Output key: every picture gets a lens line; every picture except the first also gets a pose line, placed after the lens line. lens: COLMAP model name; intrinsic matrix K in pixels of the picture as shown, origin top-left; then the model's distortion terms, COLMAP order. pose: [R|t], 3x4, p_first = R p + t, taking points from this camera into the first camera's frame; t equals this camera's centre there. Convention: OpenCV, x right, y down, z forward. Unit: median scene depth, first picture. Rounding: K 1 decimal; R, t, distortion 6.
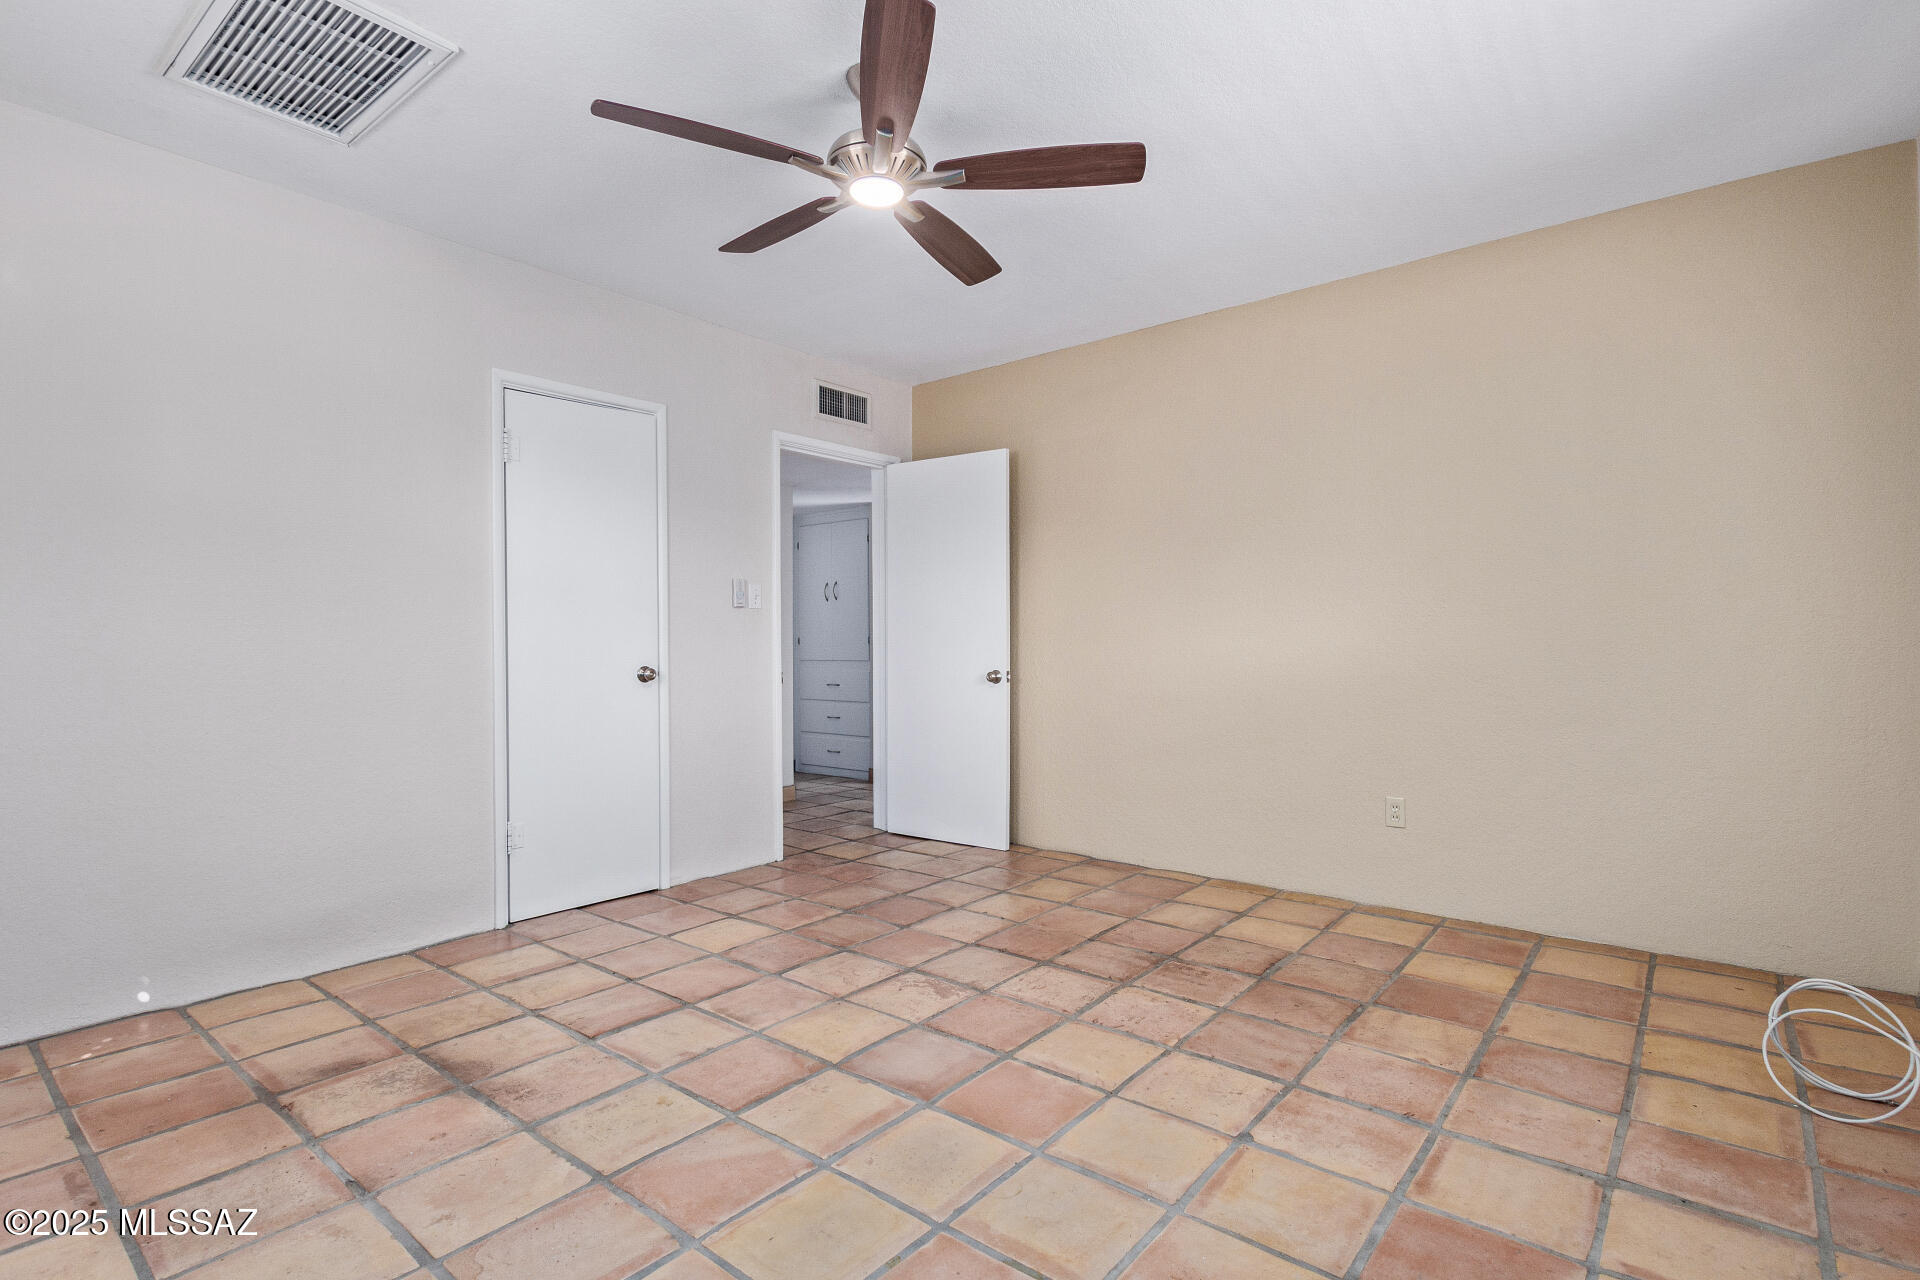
lens RADIAL K [[913.4, 0, 964.9], [0, 913.4, 642.6], [0, 0, 1]] dist [0.009870, -0.003713]
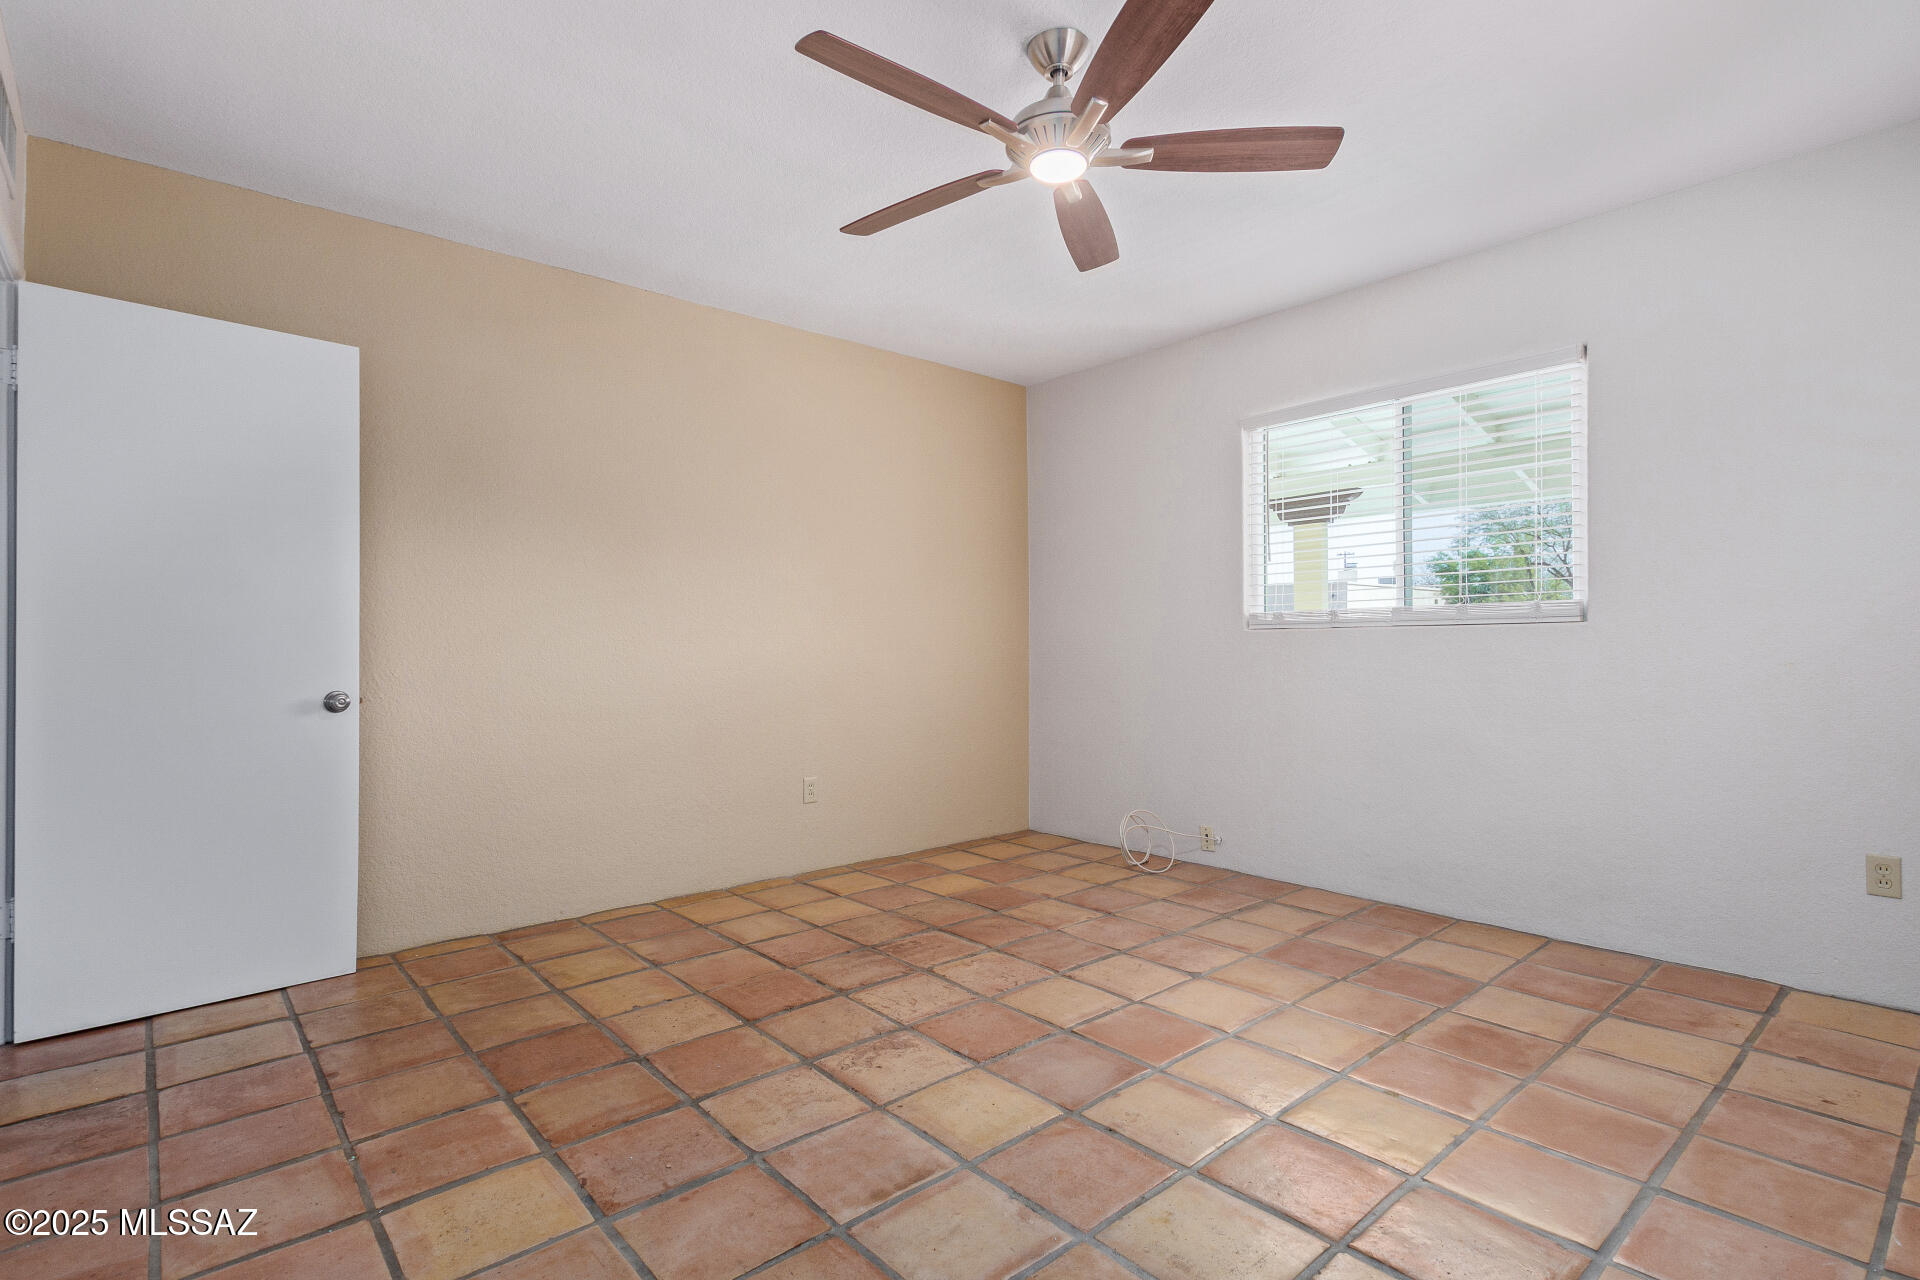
lens RADIAL K [[913.4, 0, 964.9], [0, 913.4, 642.6], [0, 0, 1]] dist [0.009870, -0.003713]
pose [[0.174091, 0.007903, 0.984698, -0.825268], [0.005349, 0.999945, -0.008971, 0.007226], [-0.984715, 0.006829, 0.174039, 0.743163]]
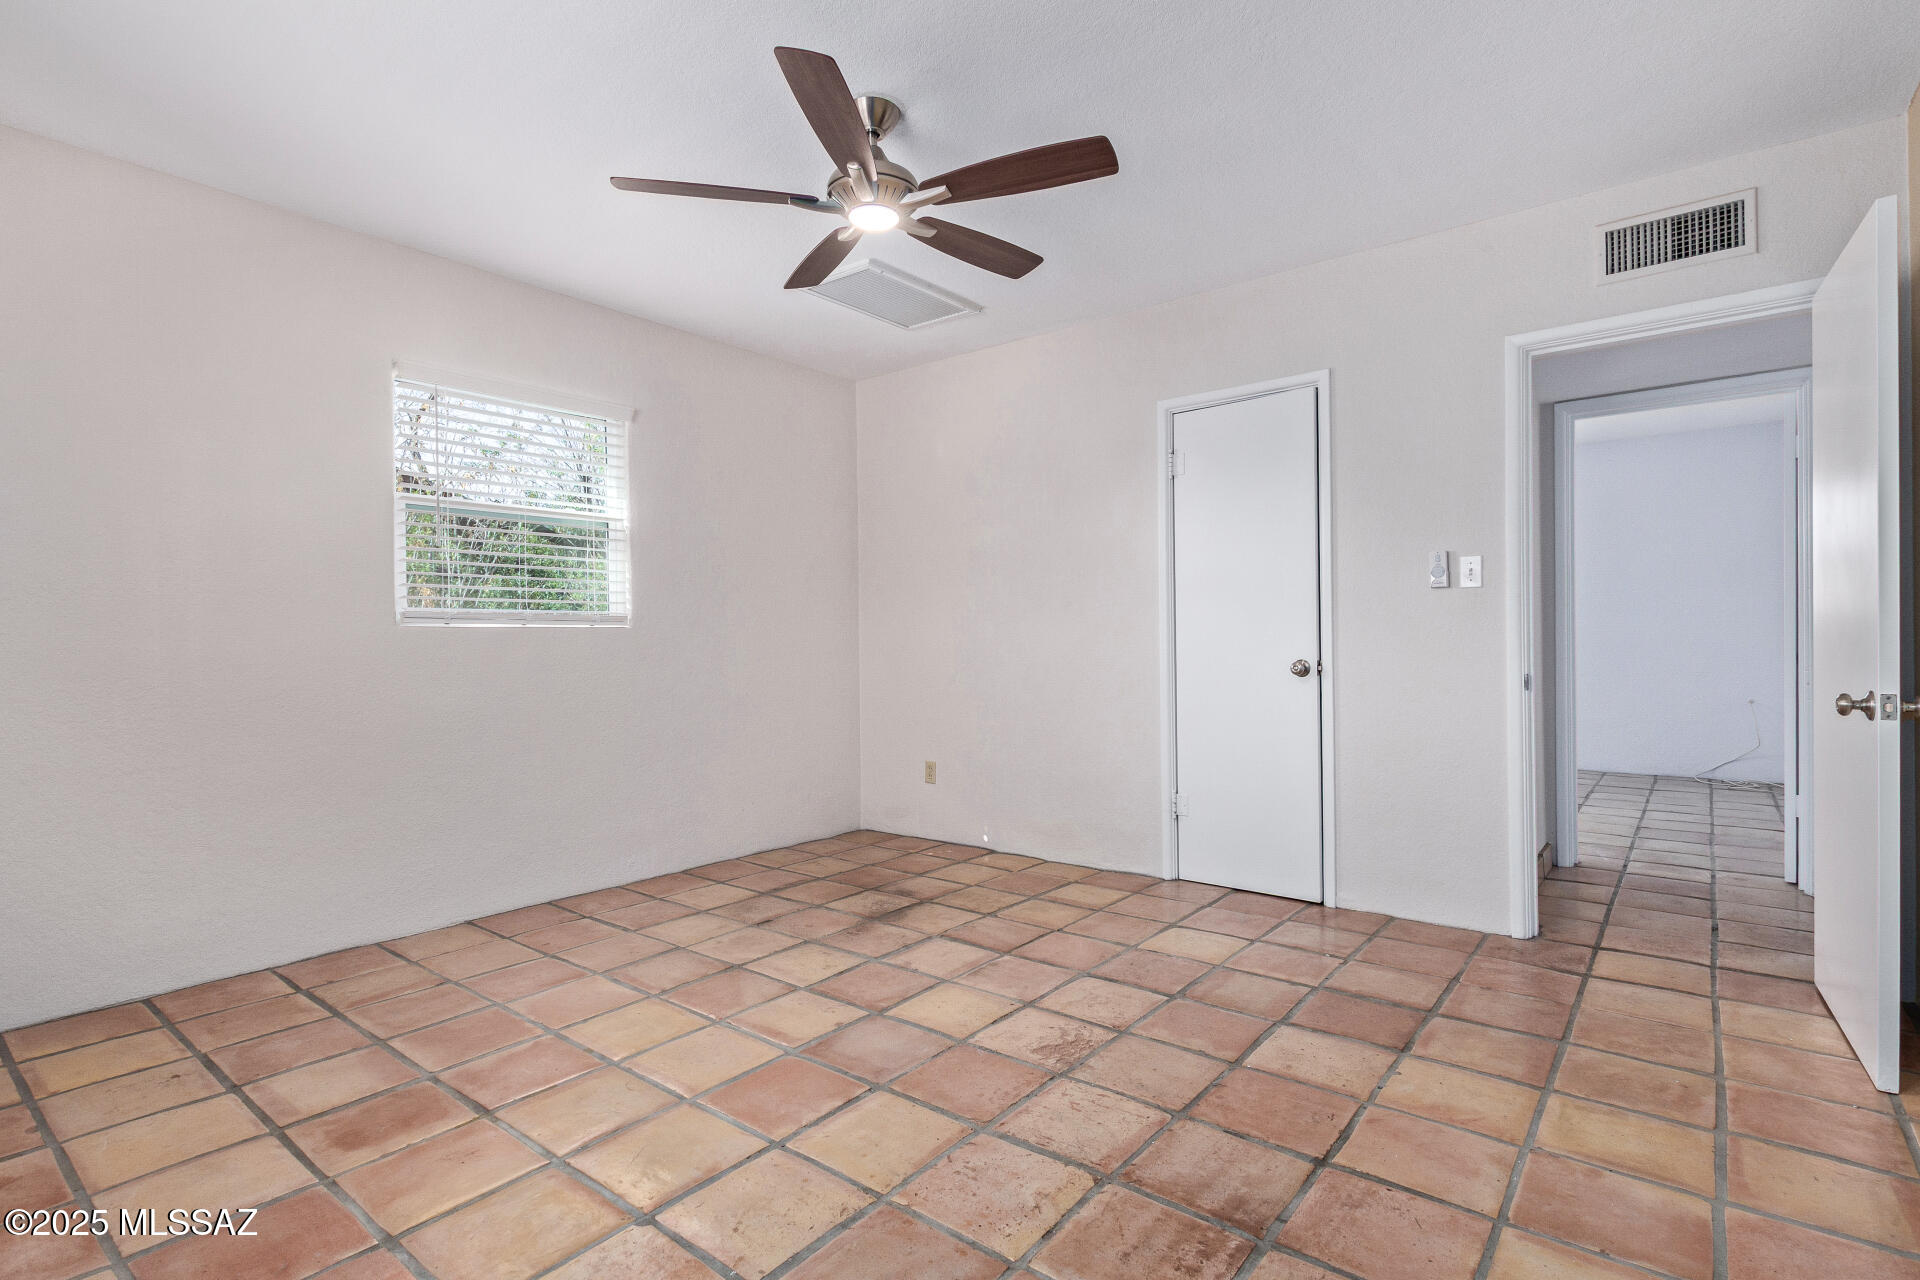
lens RADIAL K [[931.2, 0, 978.3], [0, 931.2, 634.4], [0, 0, 1]] dist [0.009316, -0.000158]
pose [[0.017026, 0.000404, -0.999855, 0.795291], [0.009720, 0.999953, 0.000569, -0.003754], [0.999808, -0.009728, 0.017022, 0.873907]]
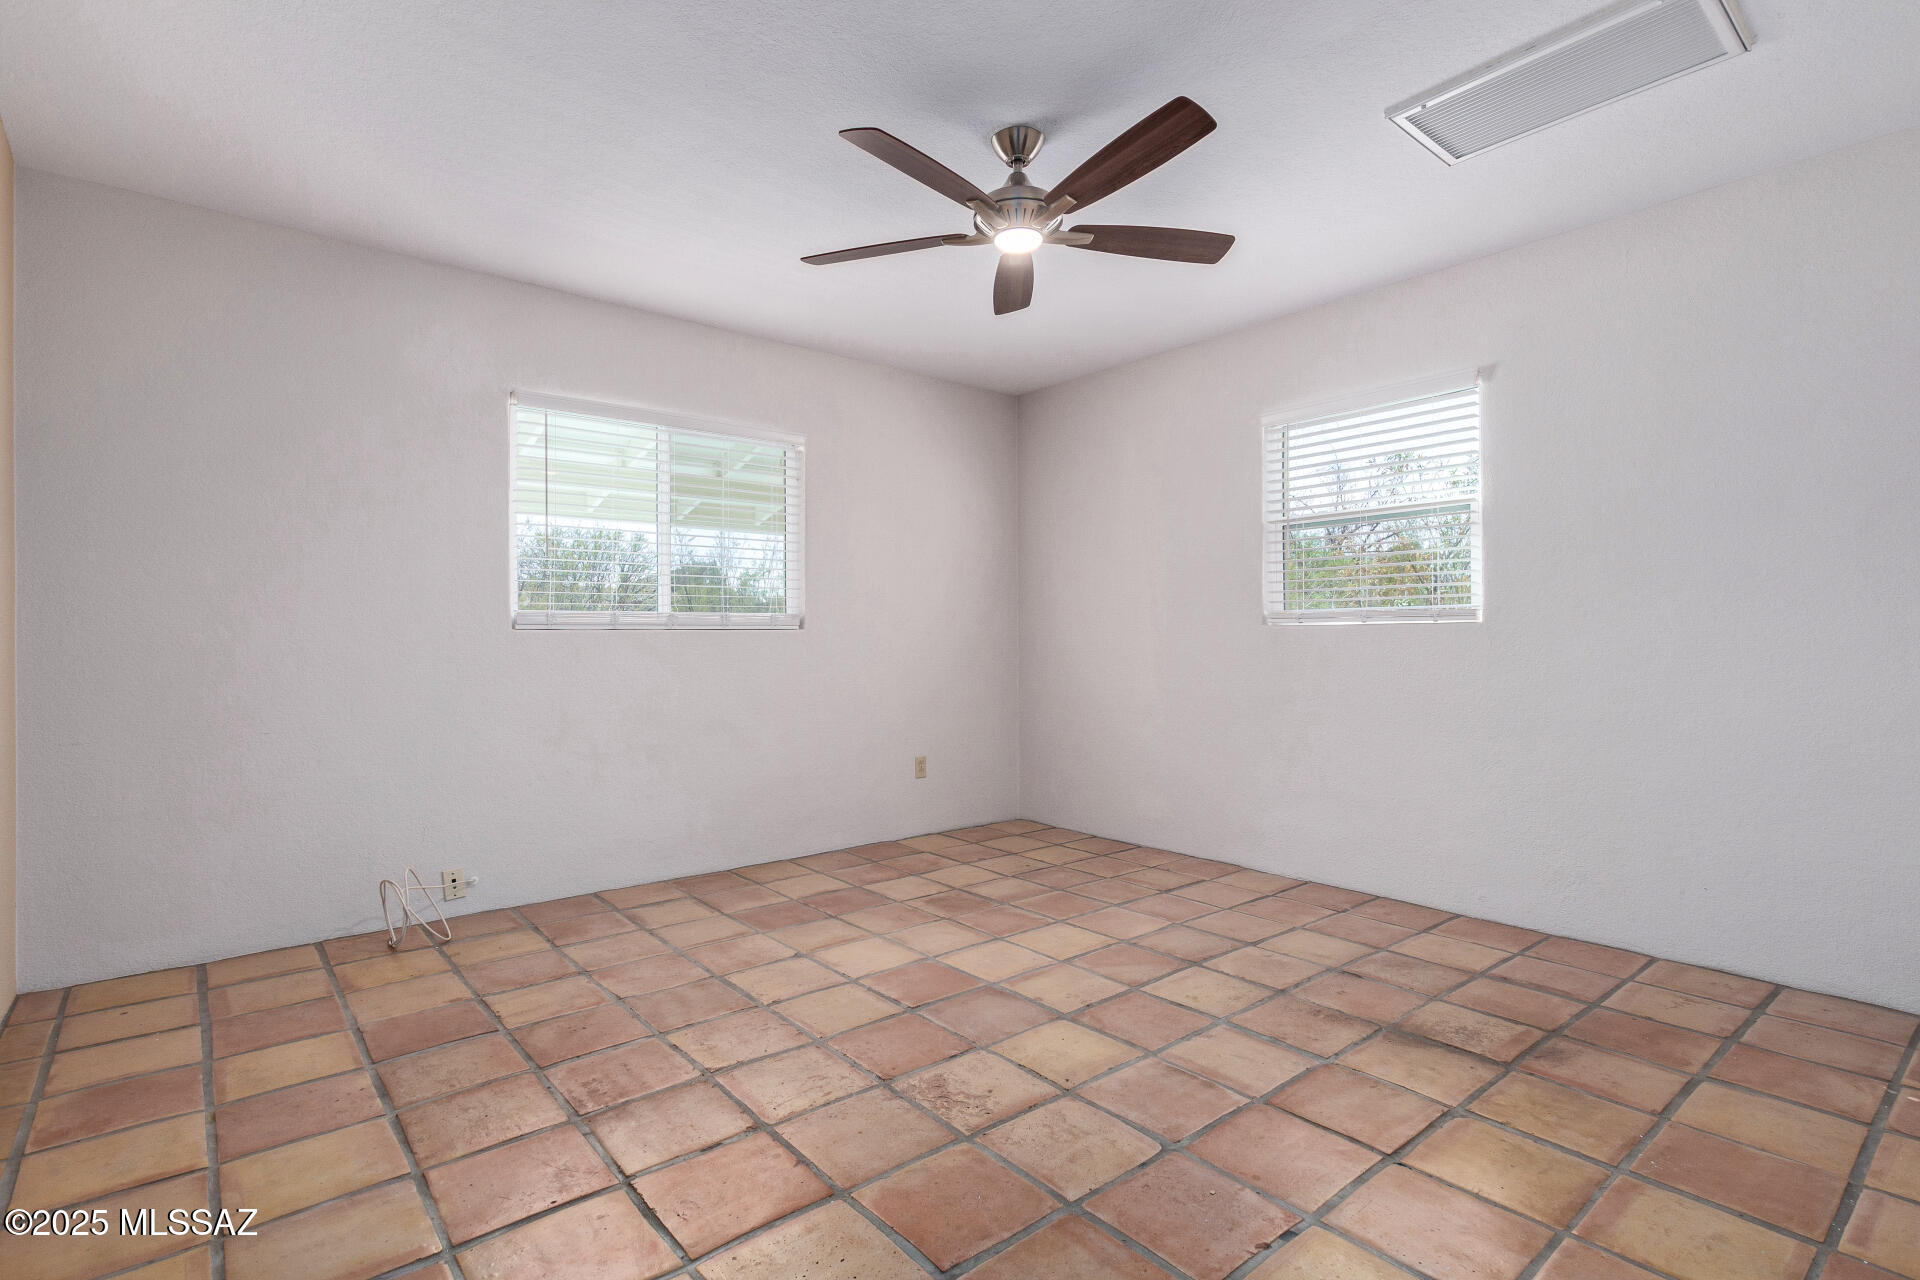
lens RADIAL K [[923.3, 0, 960.0], [0, 923.3, 640.0], [0, 0, 1]] dist [0.012127, -0.000882]
pose [[-0.979625, 0.009148, 0.200627, -0.197451], [0.009276, 0.999957, -0.000301, -0.002837], [-0.200621, 0.001567, -0.979668, 1.689101]]
